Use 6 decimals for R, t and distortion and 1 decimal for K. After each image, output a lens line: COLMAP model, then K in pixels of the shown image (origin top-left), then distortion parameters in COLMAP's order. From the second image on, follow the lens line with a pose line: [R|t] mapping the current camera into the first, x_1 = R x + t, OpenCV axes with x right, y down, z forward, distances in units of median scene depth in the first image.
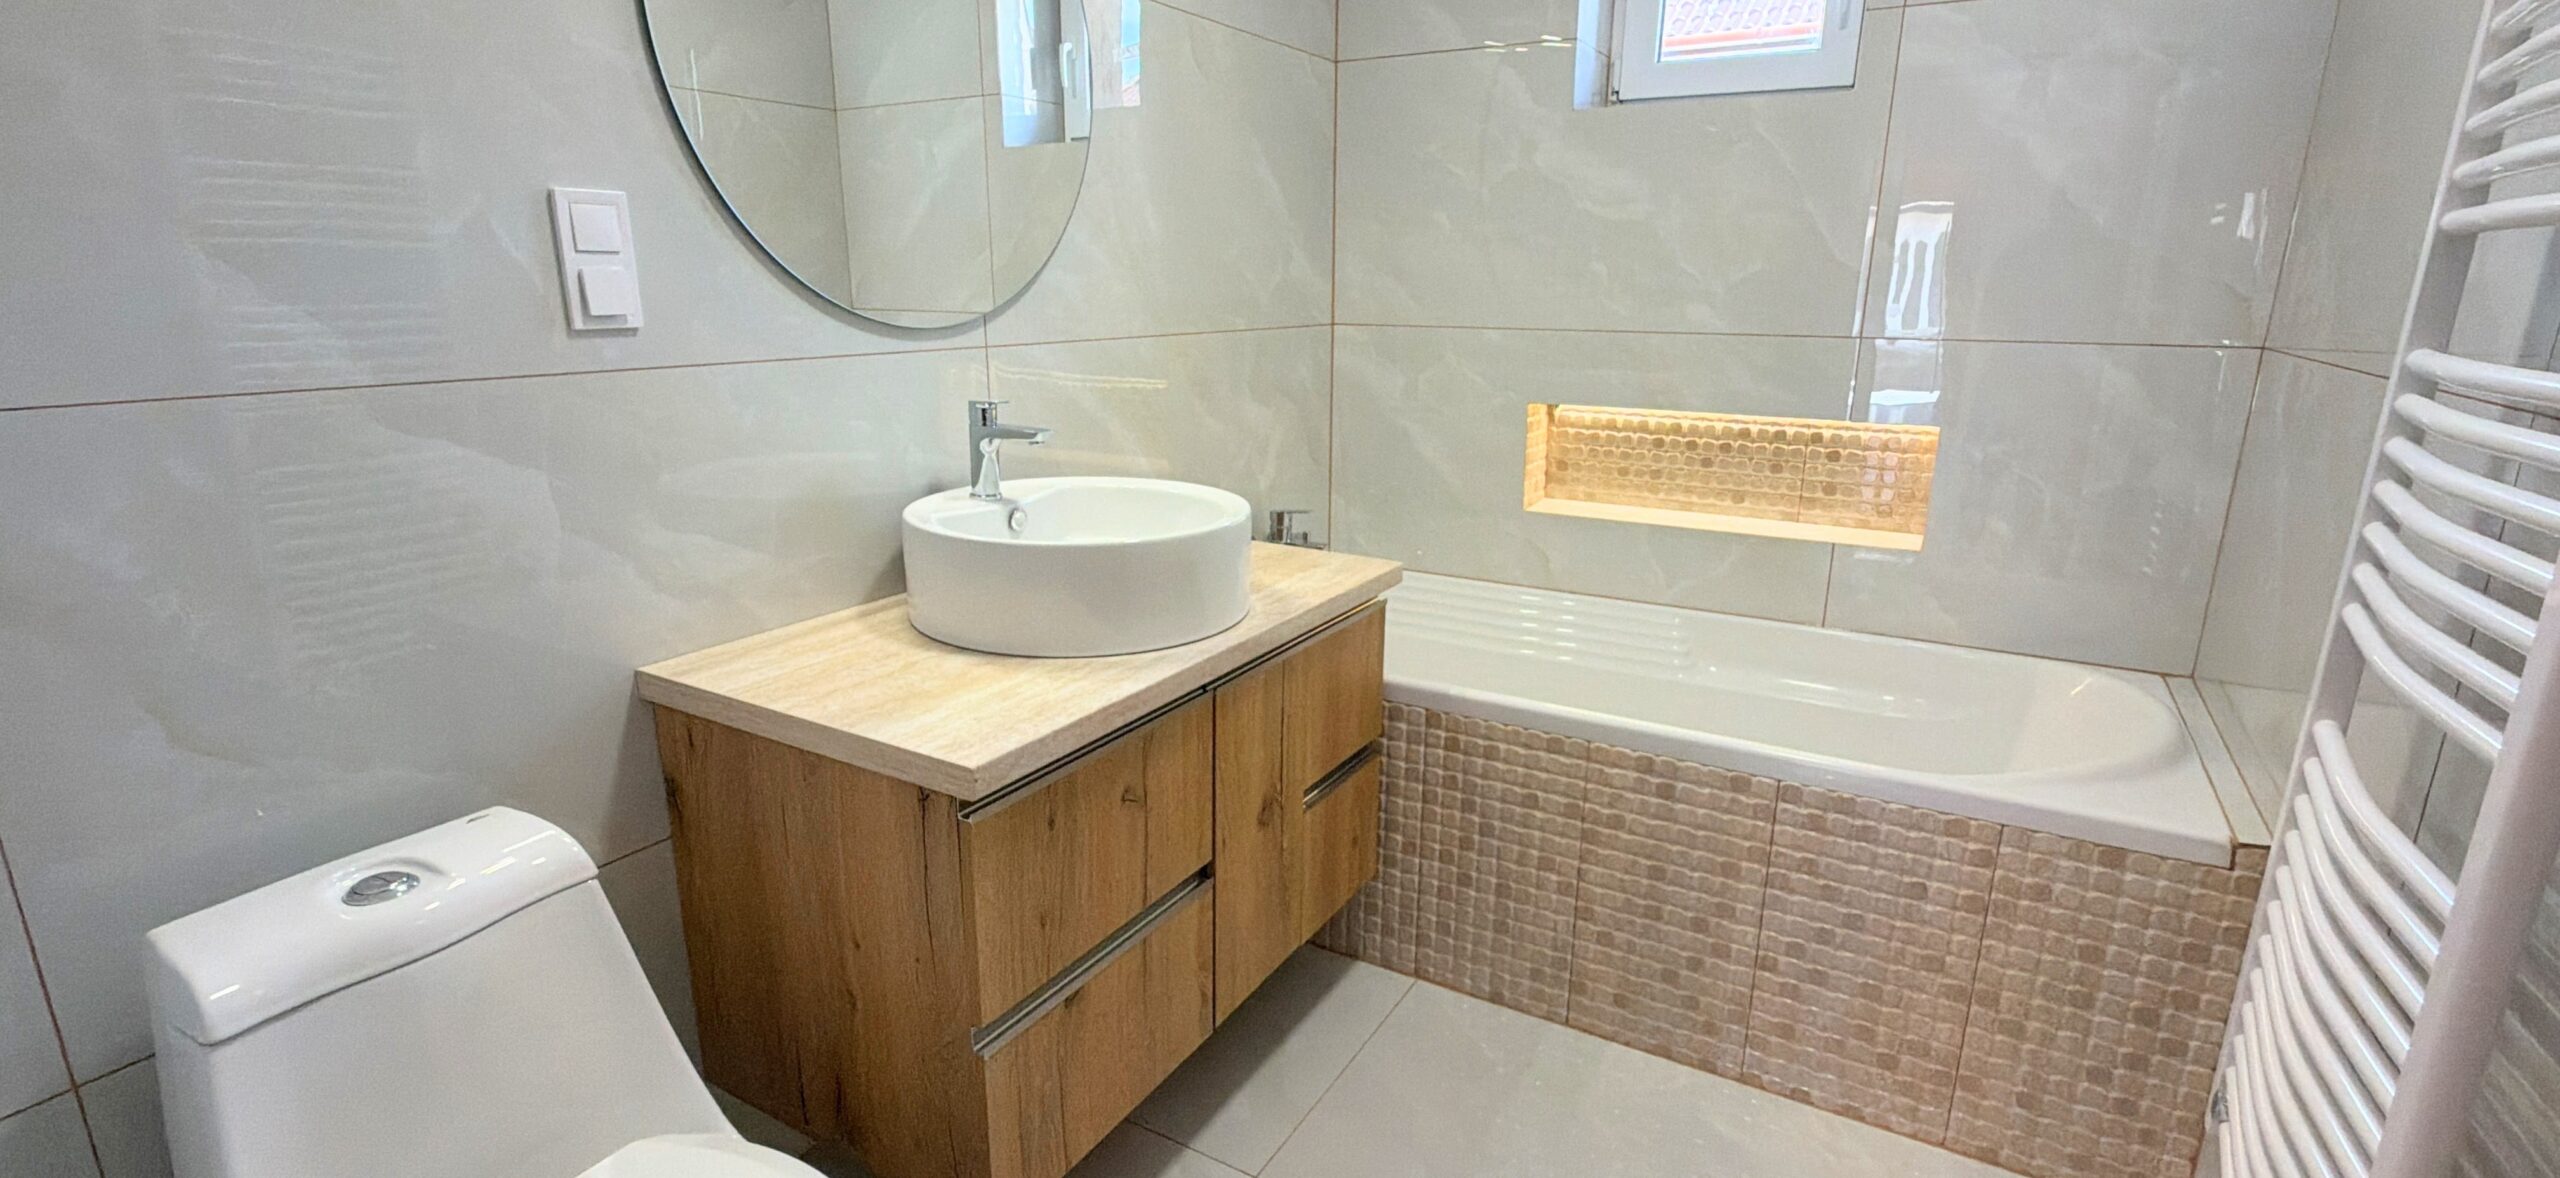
lens RADIAL K [[1164.5, 0, 1281.6], [0, 1164.5, 591.7], [0, 0, 1]] dist [0.001136, -0.000851]
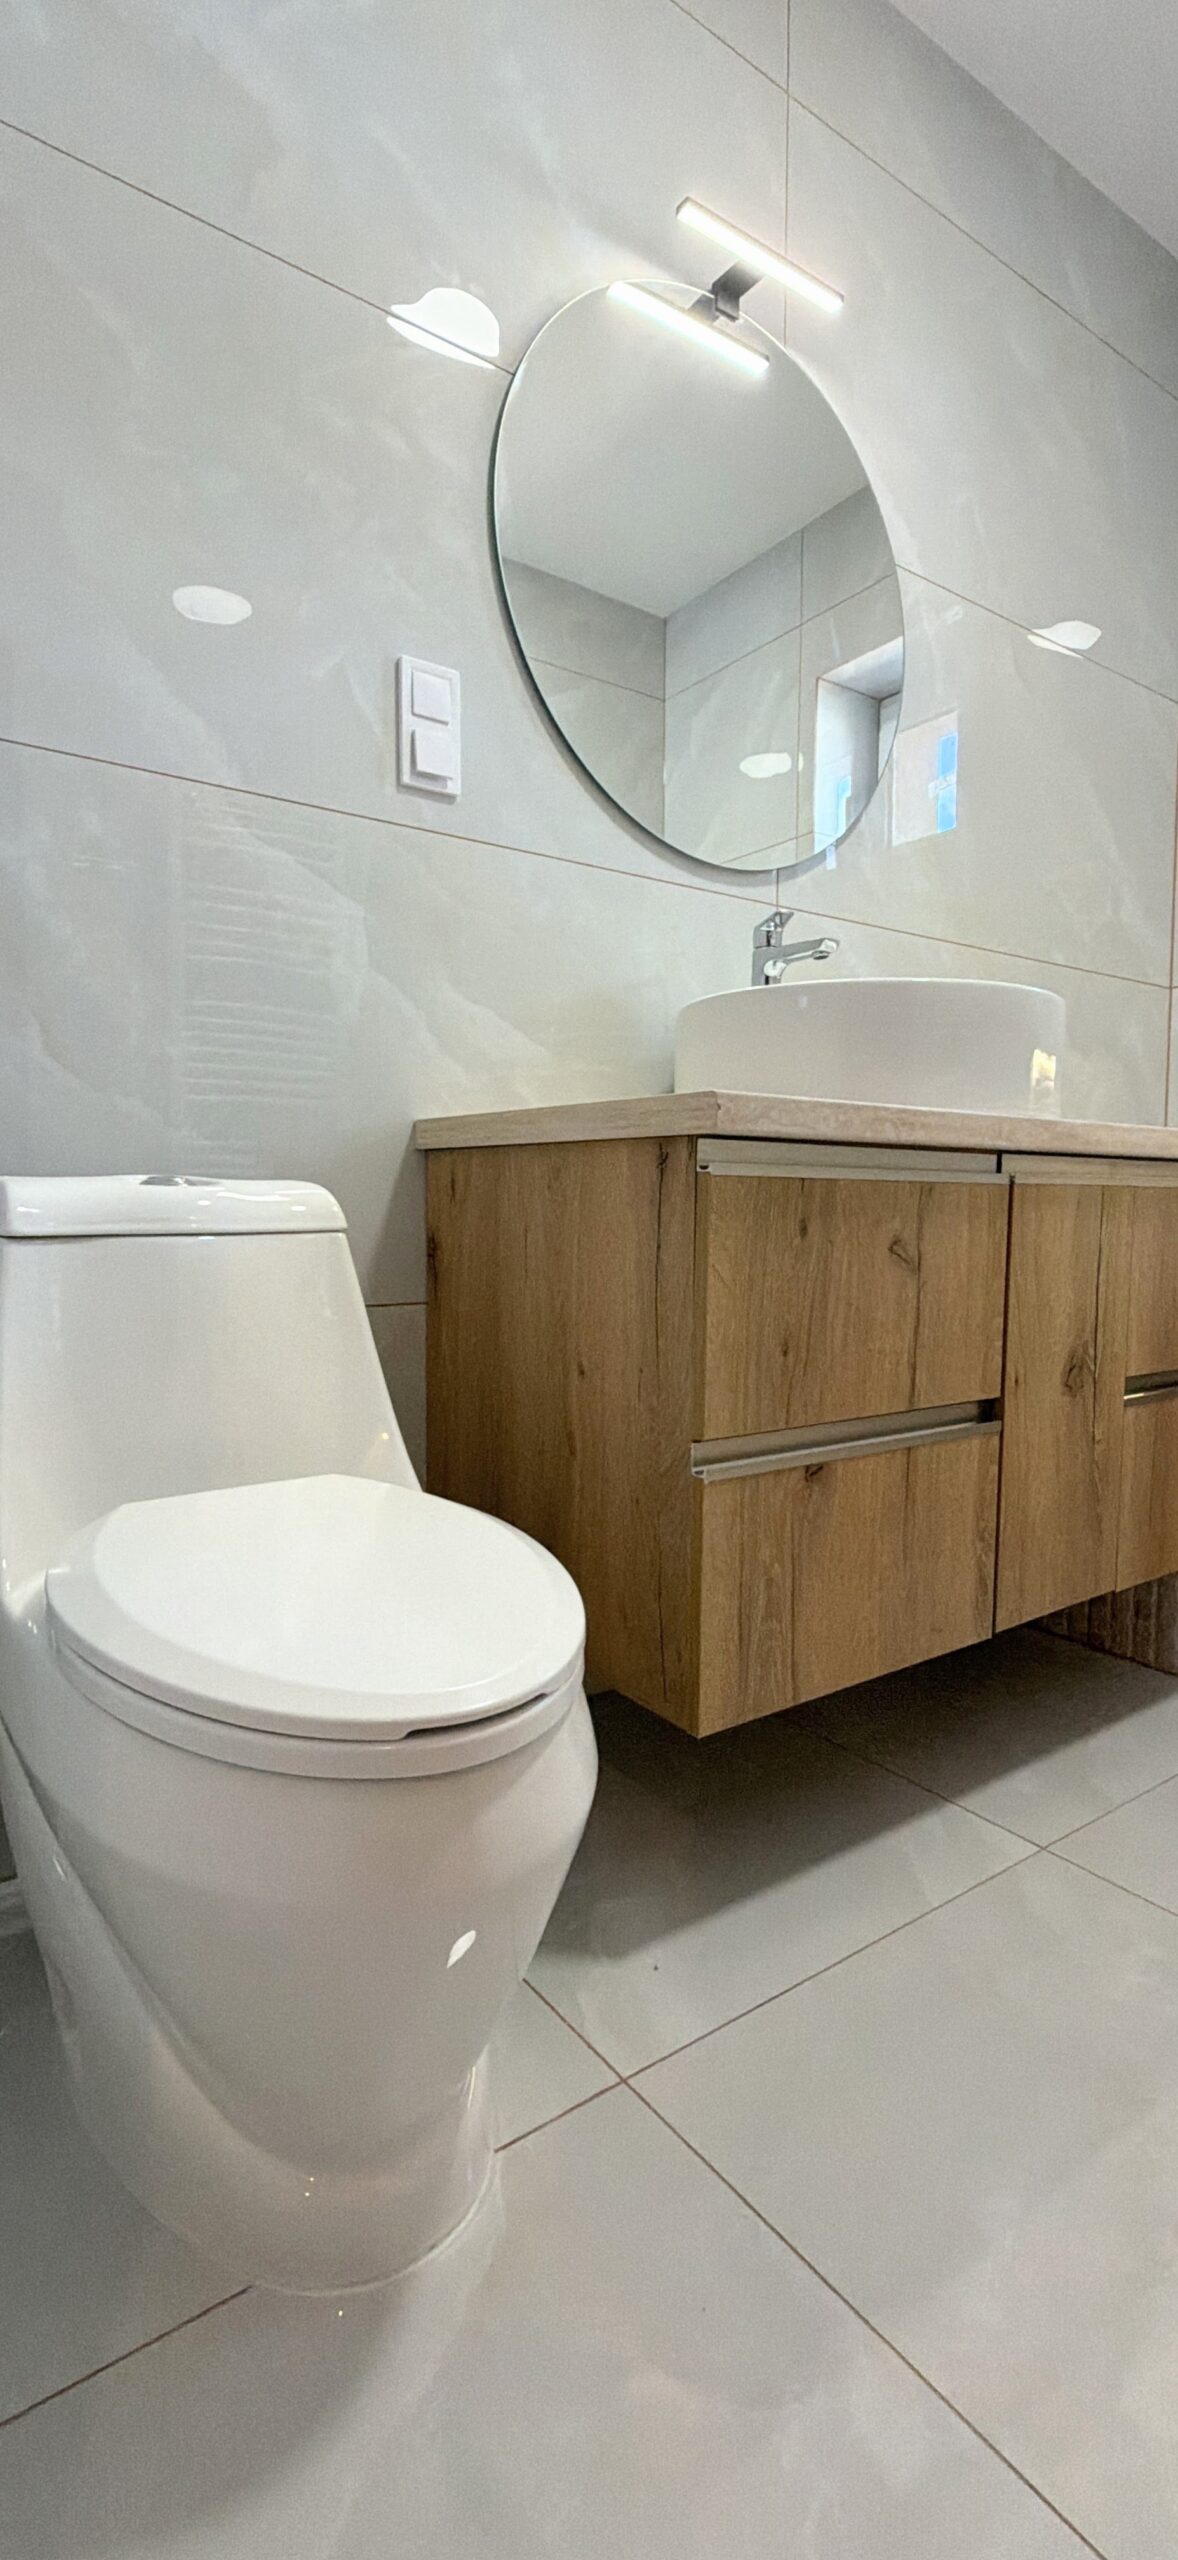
lens RADIAL K [[1162.3, 0, 588.5], [0, 1162.3, 1288.3], [0, 0, 1]] dist [0.000495, -0.000537]
pose [[0.915075, 0.026679, -0.402401, 0.001343], [-0.103044, 0.980156, -0.169342, 0.282643], [0.389898, 0.196425, 0.899665, 0.128003]]
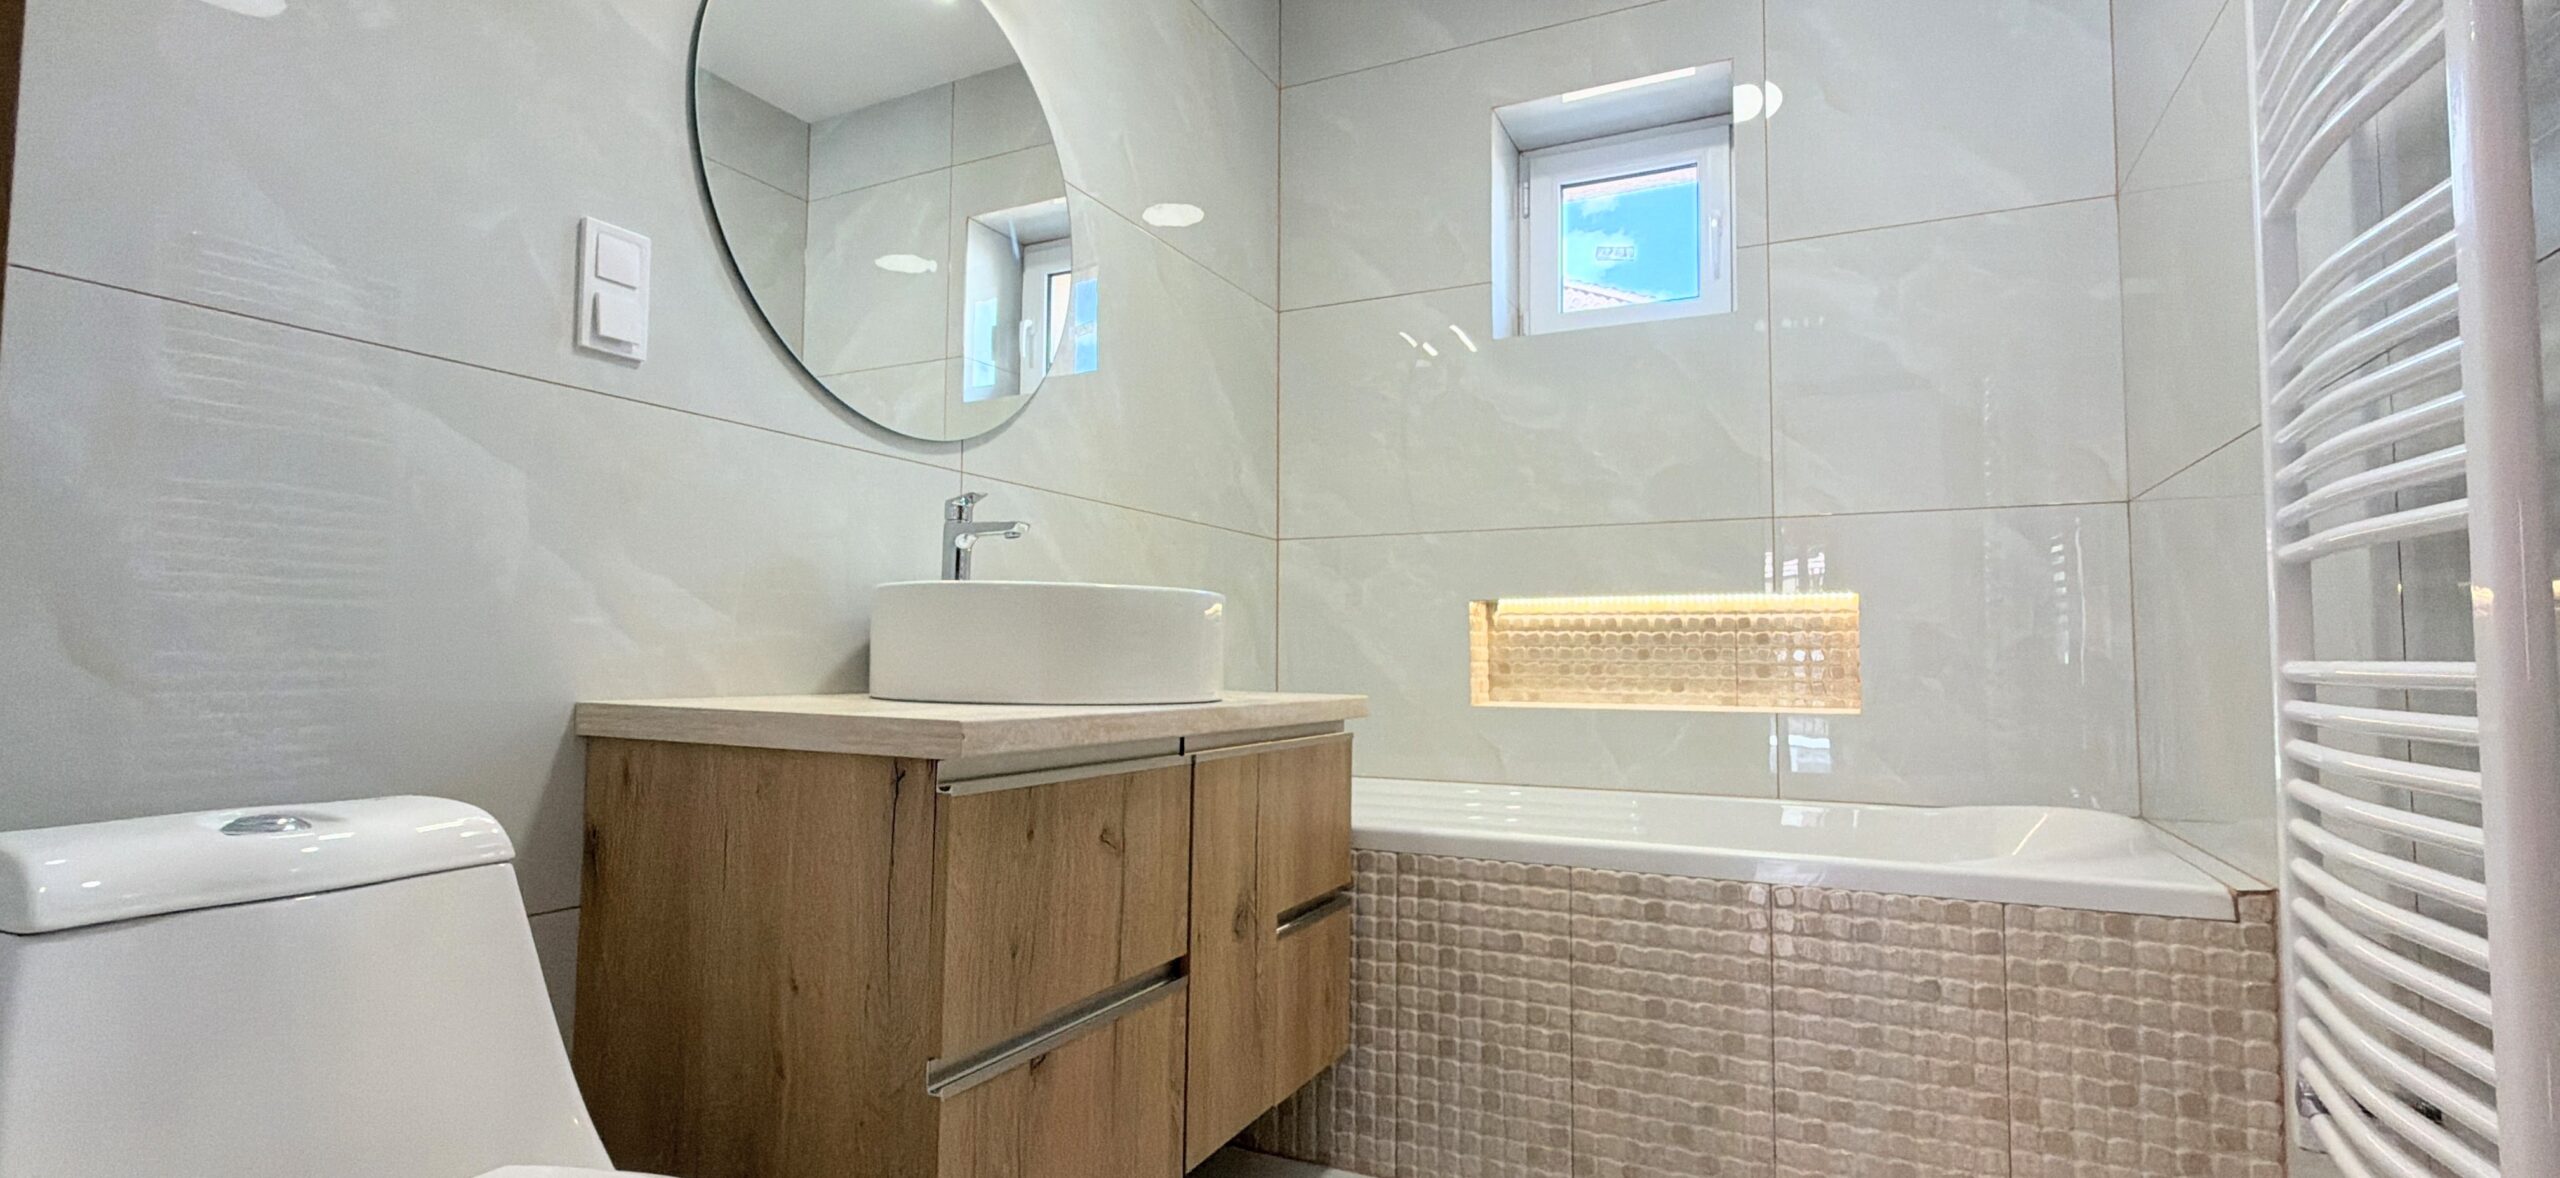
lens RADIAL K [[1164.5, 0, 1281.6], [0, 1164.5, 591.7], [0, 0, 1]] dist [0.001136, -0.000851]
pose [[0.996967, 0.005931, 0.077598, -0.050827], [0.018870, 0.948917, -0.314961, 0.218768], [-0.075502, 0.315470, 0.945927, 0.039359]]
